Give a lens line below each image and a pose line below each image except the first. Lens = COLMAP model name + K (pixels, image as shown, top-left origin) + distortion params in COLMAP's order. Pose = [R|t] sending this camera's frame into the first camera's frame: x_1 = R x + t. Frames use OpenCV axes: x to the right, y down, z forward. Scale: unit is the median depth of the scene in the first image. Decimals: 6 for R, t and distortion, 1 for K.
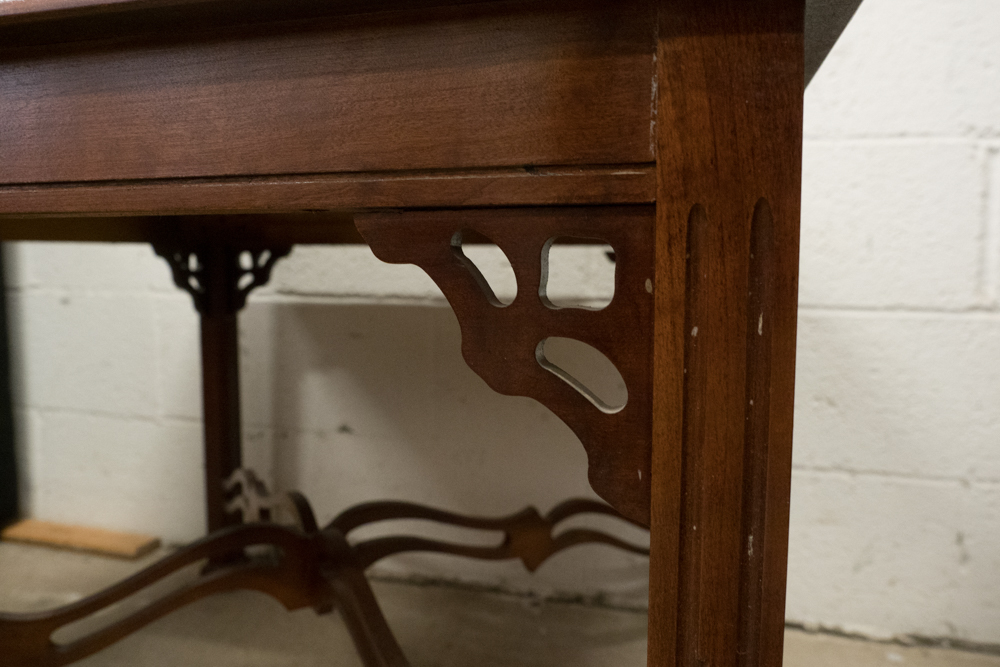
lens RADIAL K [[728.9, 0, 504.1], [0, 728.9, 333.4], [0, 0, 1]] dist [-0.008310, 0.001209]
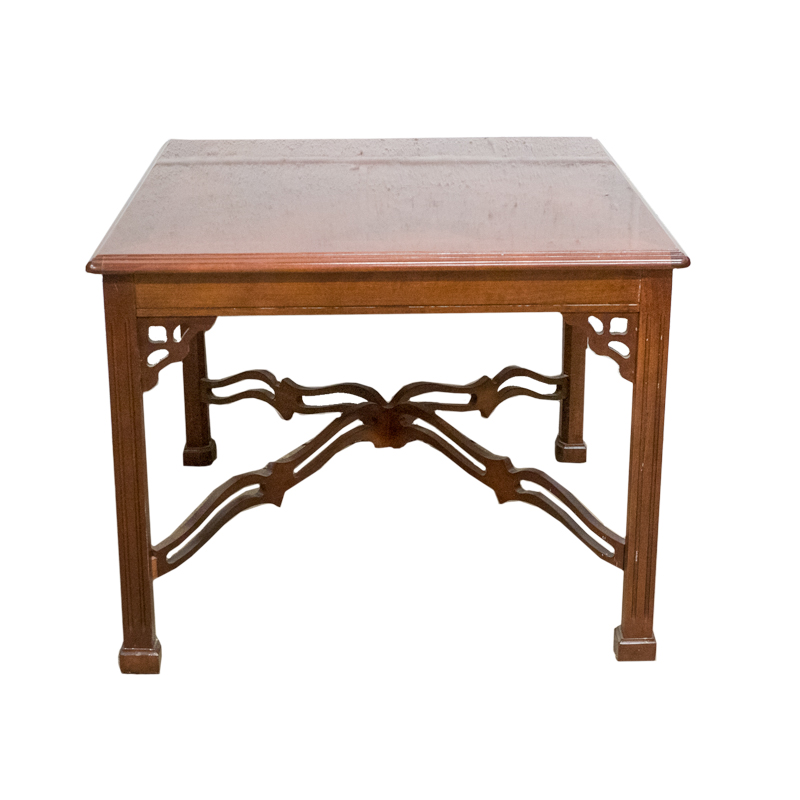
lens RADIAL K [[1847.1, 0, 400.0], [0, 1847.1, 400.0], [0, 0, 1]] dist [0.027558, 0.086526]
pose [[0.951659, -0.106962, 0.287932, -1.121622], [0.025121, 0.961372, 0.274104, -0.699470], [-0.306128, -0.253620, 0.917585, -2.254430]]
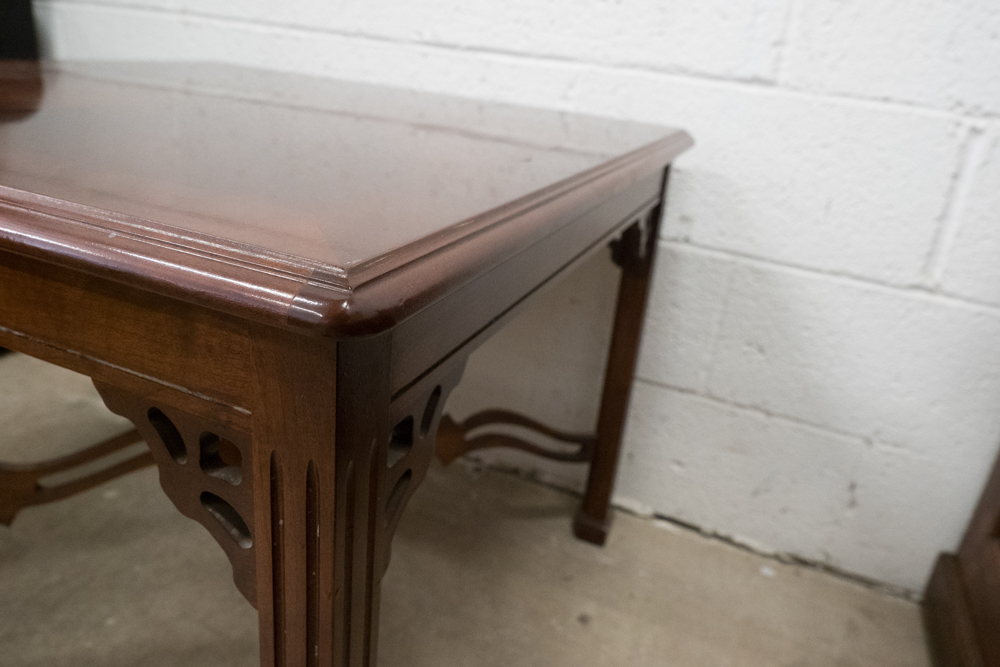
lens RADIAL K [[729.0, 0, 497.0], [0, 729.0, 327.3], [0, 0, 1]] dist [-0.011820, -0.001679]
pose [[0.985195, 0.141563, -0.096696, 0.176945], [-0.110564, 0.955726, 0.272696, -0.187147], [0.131018, -0.257968, 0.957229, -0.051389]]
